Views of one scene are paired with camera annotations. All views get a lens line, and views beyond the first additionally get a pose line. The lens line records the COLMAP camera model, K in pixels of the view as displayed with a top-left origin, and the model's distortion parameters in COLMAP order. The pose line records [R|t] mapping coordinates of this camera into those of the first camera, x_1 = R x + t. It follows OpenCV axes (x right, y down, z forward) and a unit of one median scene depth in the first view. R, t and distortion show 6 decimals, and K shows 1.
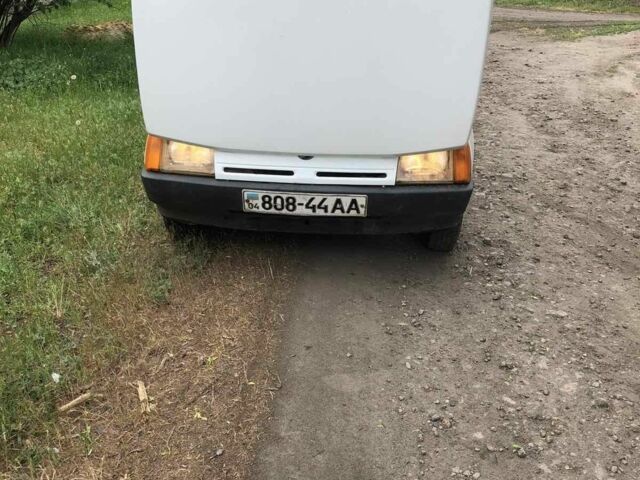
lens RADIAL K [[691.3, 0, 320.0], [0, 691.3, 240.0], [0, 0, 1]] dist [0.075599, -0.199226]
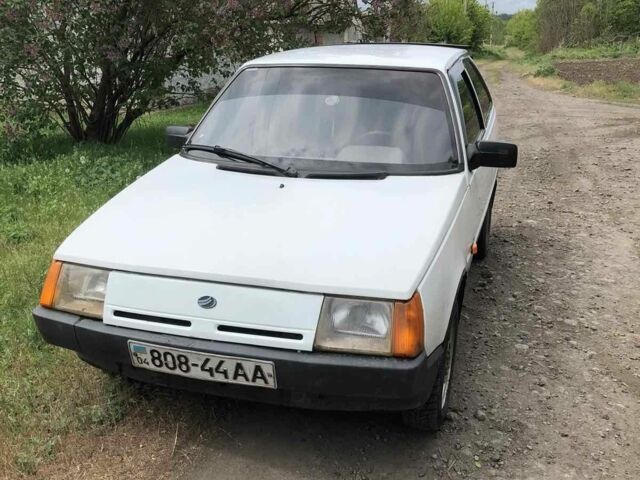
lens RADIAL K [[691.3, 0, 320.0], [0, 691.3, 240.0], [0, 0, 1]] dist [0.075599, -0.199226]
pose [[0.969368, 0.050237, -0.240421, 0.286801], [-0.081014, 0.989476, -0.119889, -0.107997], [0.231868, 0.135695, 0.963236, 0.262905]]
